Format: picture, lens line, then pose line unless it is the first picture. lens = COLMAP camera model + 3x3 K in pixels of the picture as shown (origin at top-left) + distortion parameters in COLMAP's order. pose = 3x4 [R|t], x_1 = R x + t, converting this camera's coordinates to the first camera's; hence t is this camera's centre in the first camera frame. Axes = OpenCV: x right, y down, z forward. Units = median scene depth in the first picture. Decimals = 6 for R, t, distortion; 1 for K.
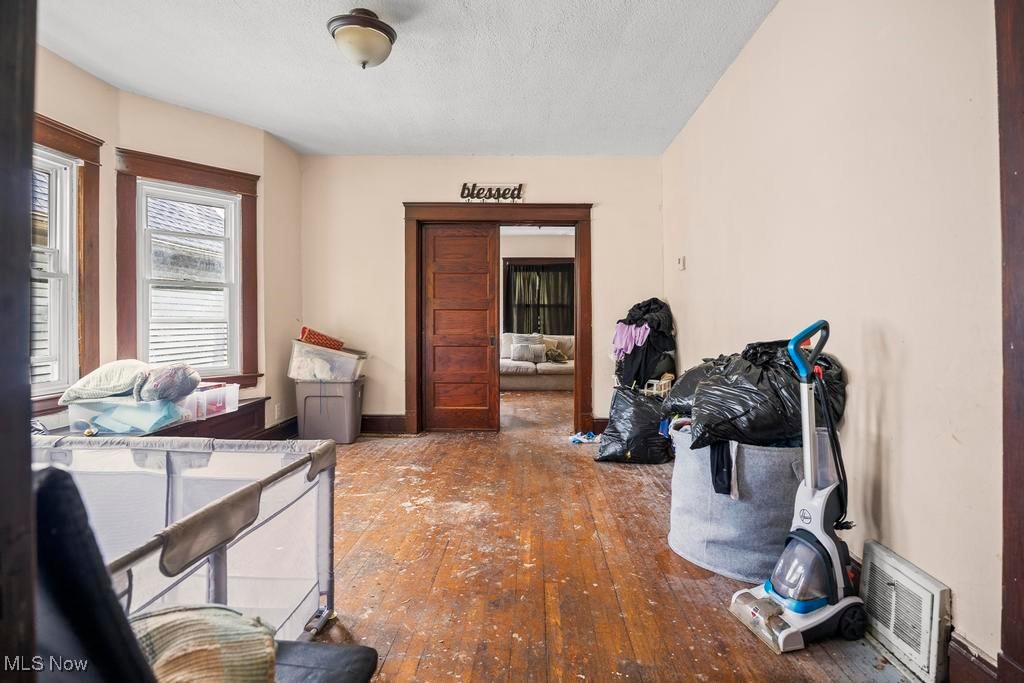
lens RADIAL K [[474.5, 0, 505.5], [0, 474.5, 318.1], [0, 0, 1]] dist [-0.017936, -0.000051]
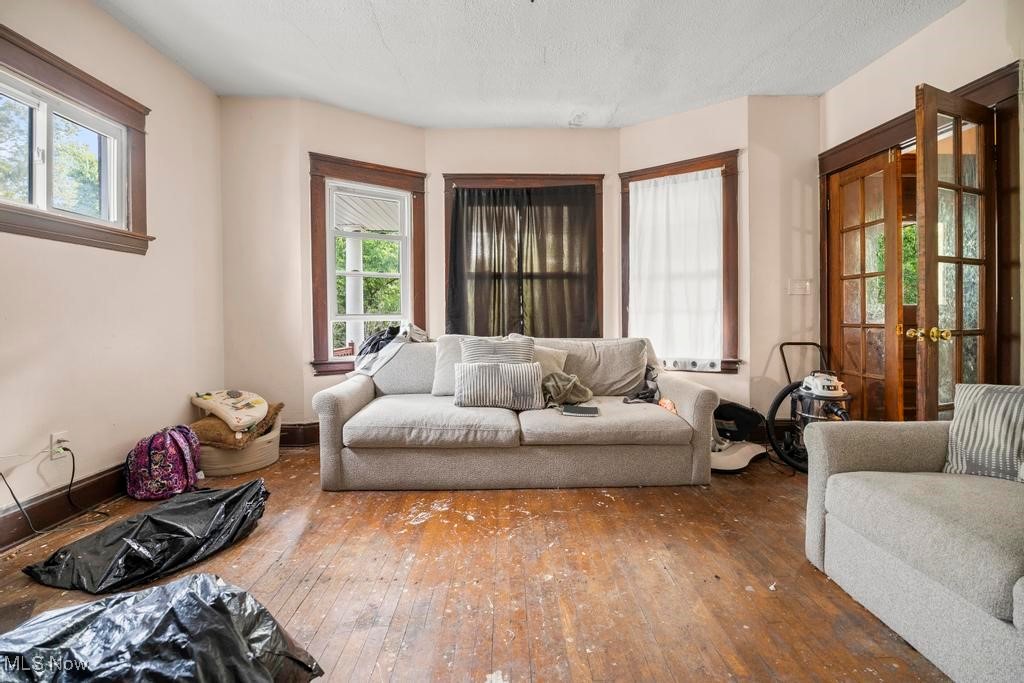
lens RADIAL K [[474.5, 0, 505.5], [0, 474.5, 318.1], [0, 0, 1]] dist [-0.017936, -0.000051]
pose [[0.998312, -0.004162, 0.057936, 0.029038], [0.003795, 0.999972, 0.006434, 0.013635], [-0.057961, -0.006203, 0.998300, 0.559249]]
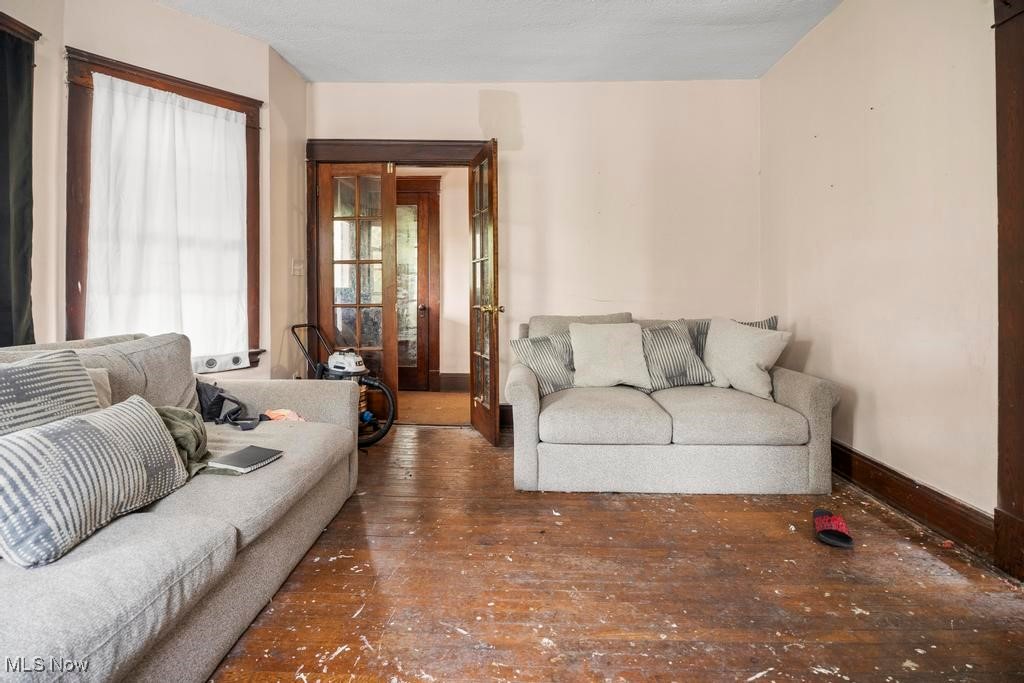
lens RADIAL K [[478.0, 0, 511.7], [0, 478.0, 294.6], [0, 0, 1]] dist [-0.018520, -0.000309]
pose [[-0.025534, -0.002196, 0.999672, -0.108389], [0.003831, 0.999990, 0.002295, 0.012704], [-0.999667, 0.003888, -0.025525, 0.798374]]
